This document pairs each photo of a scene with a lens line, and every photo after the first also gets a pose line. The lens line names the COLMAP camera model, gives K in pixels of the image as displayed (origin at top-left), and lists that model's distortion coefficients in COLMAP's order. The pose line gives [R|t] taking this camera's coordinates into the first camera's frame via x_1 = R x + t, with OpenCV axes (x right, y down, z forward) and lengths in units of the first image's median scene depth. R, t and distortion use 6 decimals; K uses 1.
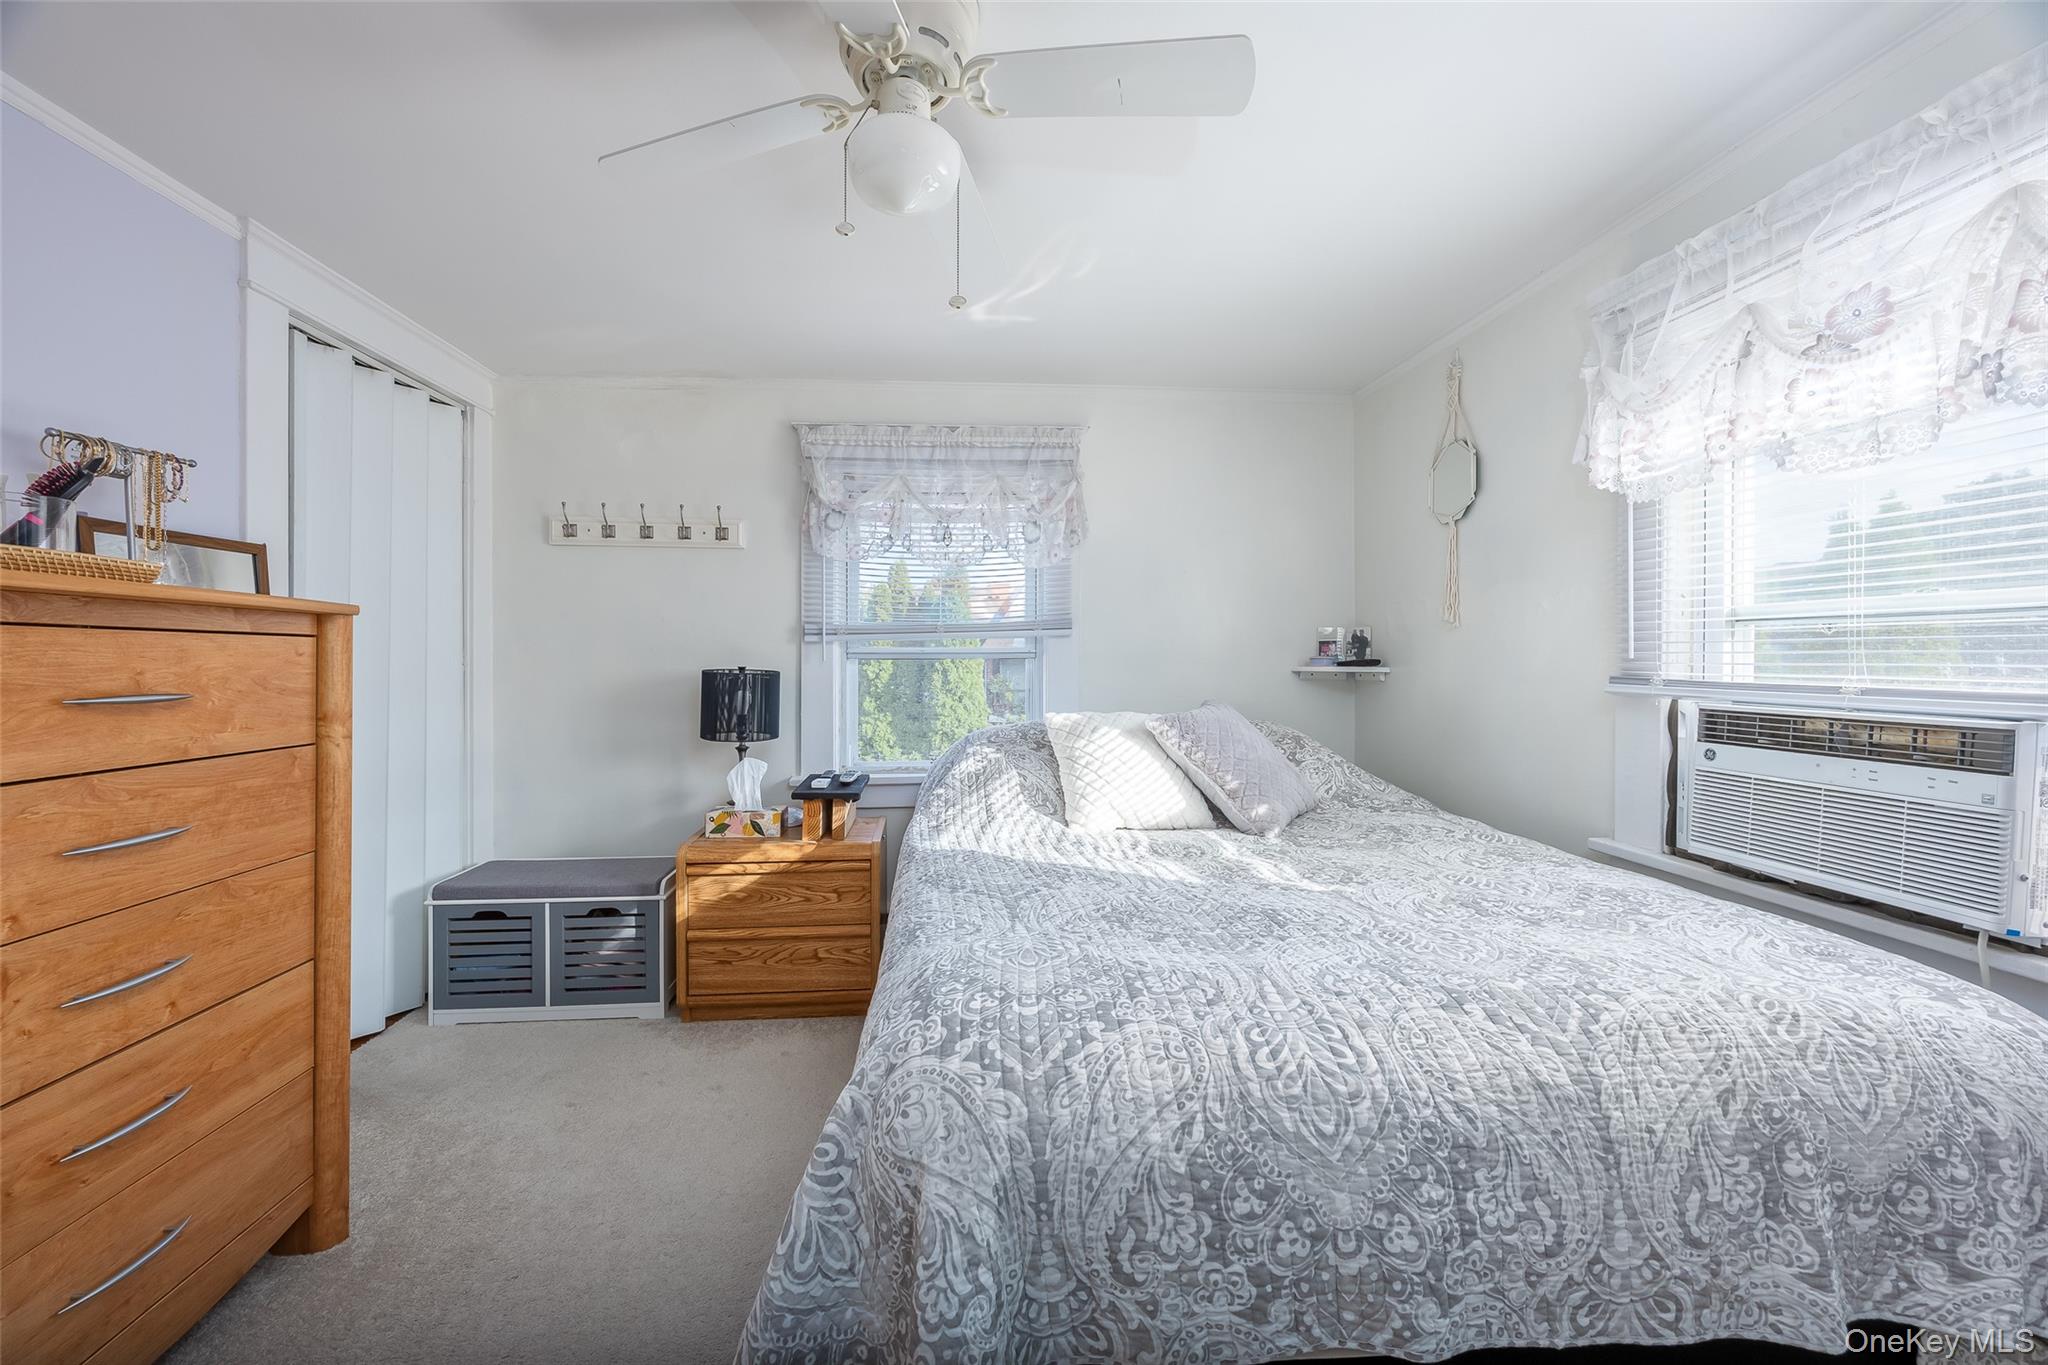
lens RADIAL K [[782.5, 0, 994.5], [0, 782.5, 657.7], [0, 0, 1]] dist [-0.006008, 0.000210]
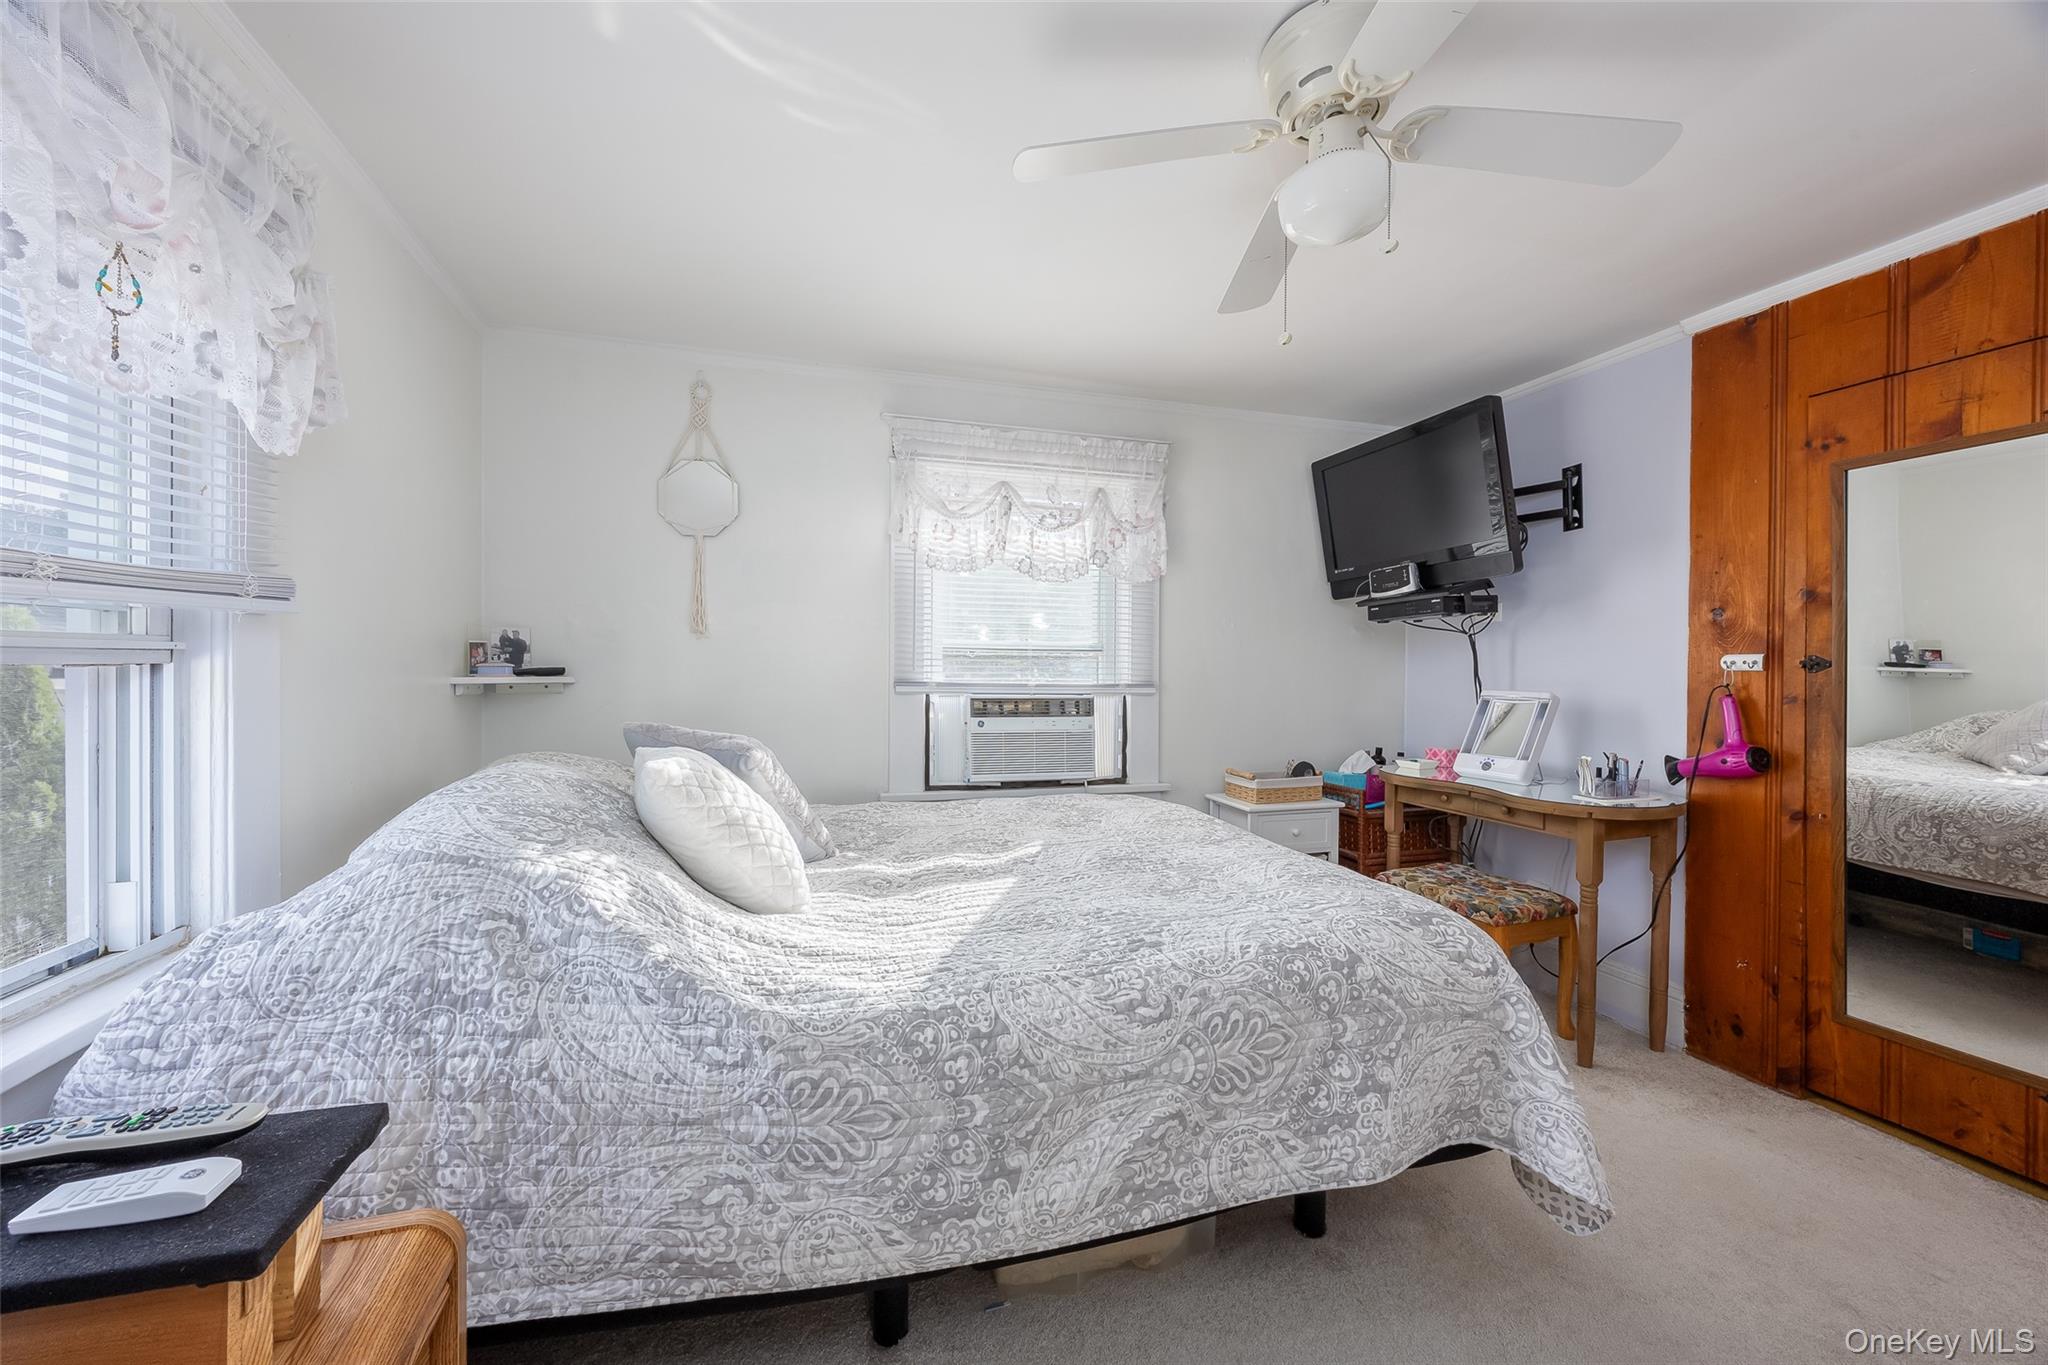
lens RADIAL K [[782.5, 0, 1010.6], [0, 782.5, 676.5], [0, 0, 1]] dist [-0.006008, 0.000210]
pose [[-0.210673, -0.010379, 0.977502, -0.535193], [-0.008645, 0.999924, 0.008754, -0.000012], [-0.977518, -0.006606, -0.210747, 0.836366]]
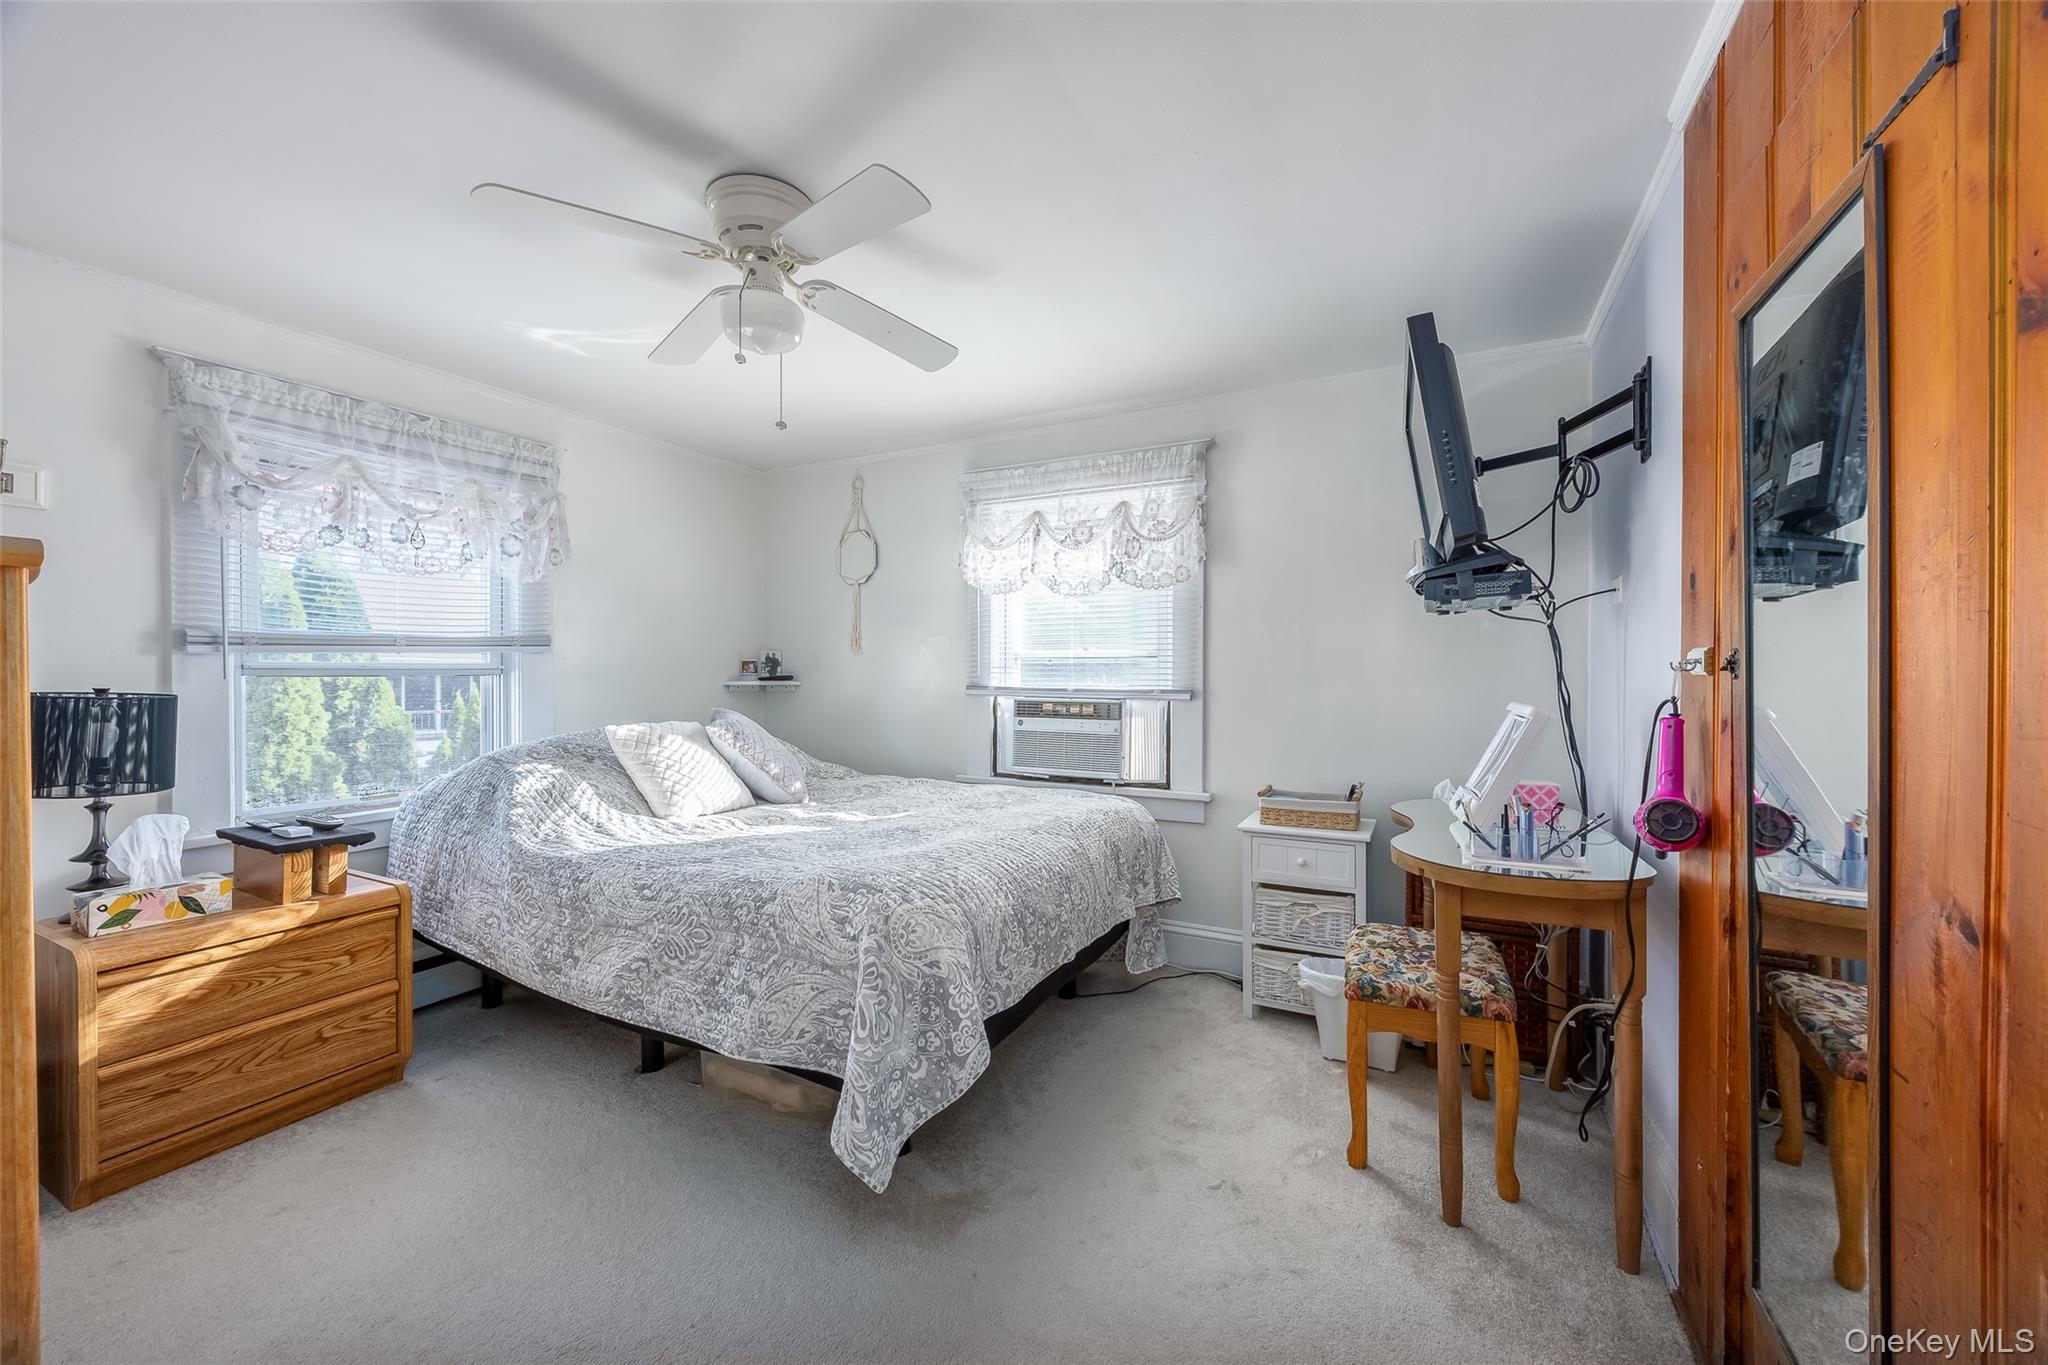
lens RADIAL K [[782.5, 0, 1016.8], [0, 782.5, 676.0], [0, 0, 1]] dist [-0.006008, 0.000210]
pose [[0.528373, -0.002531, 0.849009, -0.540032], [-0.003004, 0.999984, 0.004851, -0.006039], [-0.849007, -0.005113, 0.528357, -0.055469]]
